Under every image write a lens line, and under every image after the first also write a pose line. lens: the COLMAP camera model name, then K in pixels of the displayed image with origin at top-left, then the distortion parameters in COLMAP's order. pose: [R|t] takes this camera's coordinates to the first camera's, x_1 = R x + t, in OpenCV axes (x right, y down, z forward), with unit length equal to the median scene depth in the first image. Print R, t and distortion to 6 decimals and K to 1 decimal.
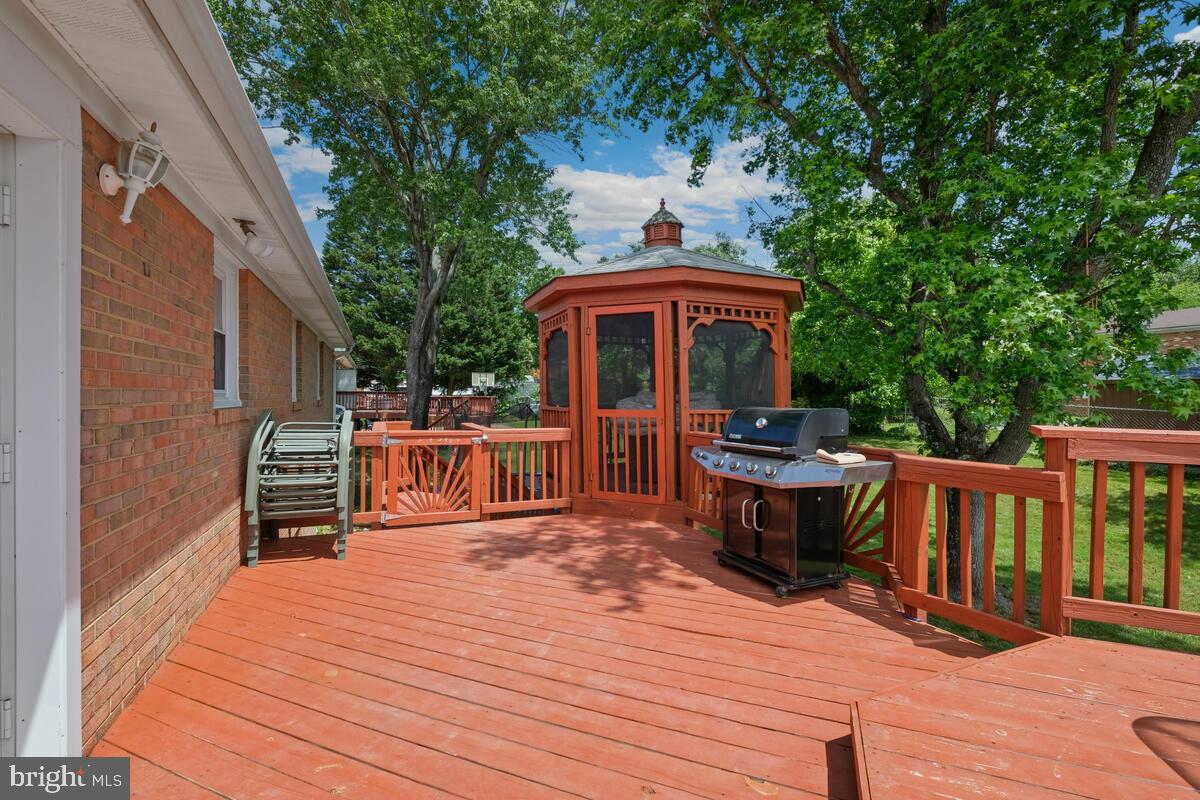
lens RADIAL K [[530.6, 0, 602.6], [0, 530.6, 402.2], [0, 0, 1]] dist [0.000133, -0.000123]
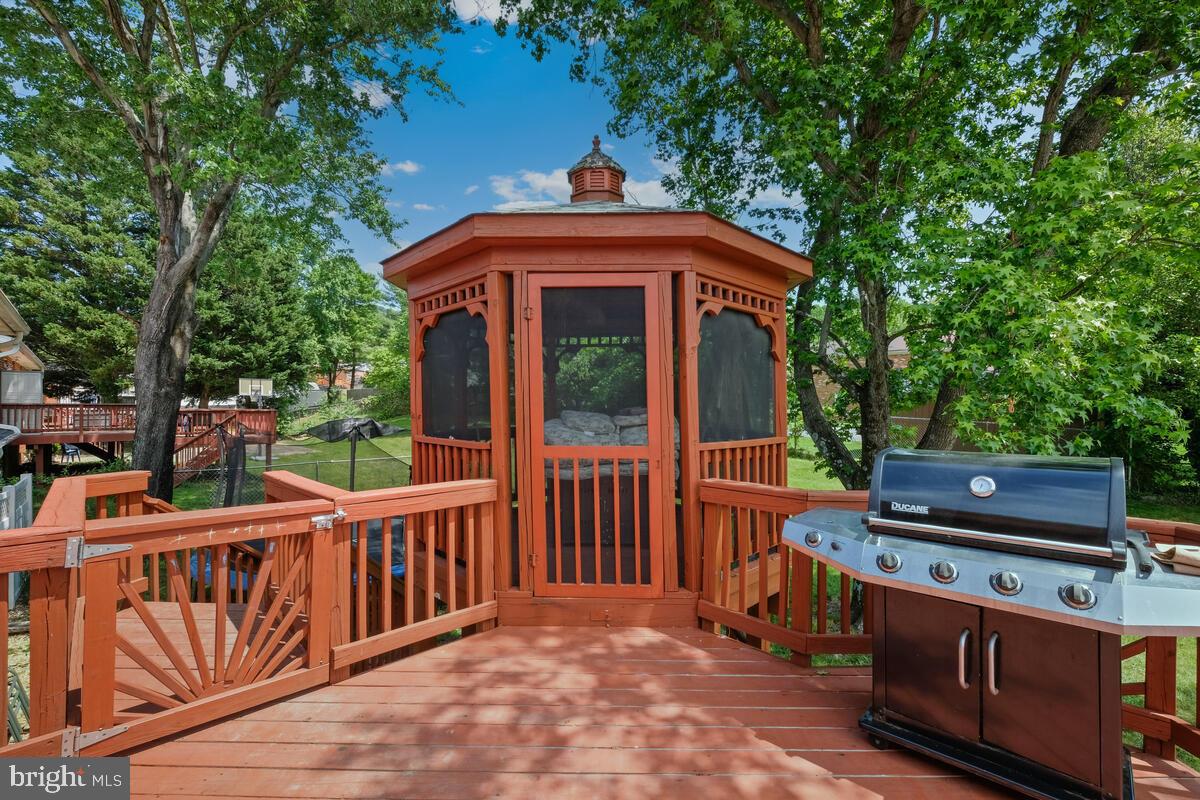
lens RADIAL K [[534.8, 0, 612.4], [0, 534.8, 407.3], [0, 0, 1]] dist [-0.002184, 0.000041]
pose [[0.929819, -0.004941, 0.367983, -0.056955], [0.007728, 0.999952, -0.006100, -0.009190], [-0.367935, 0.008515, 0.929812, 0.149959]]
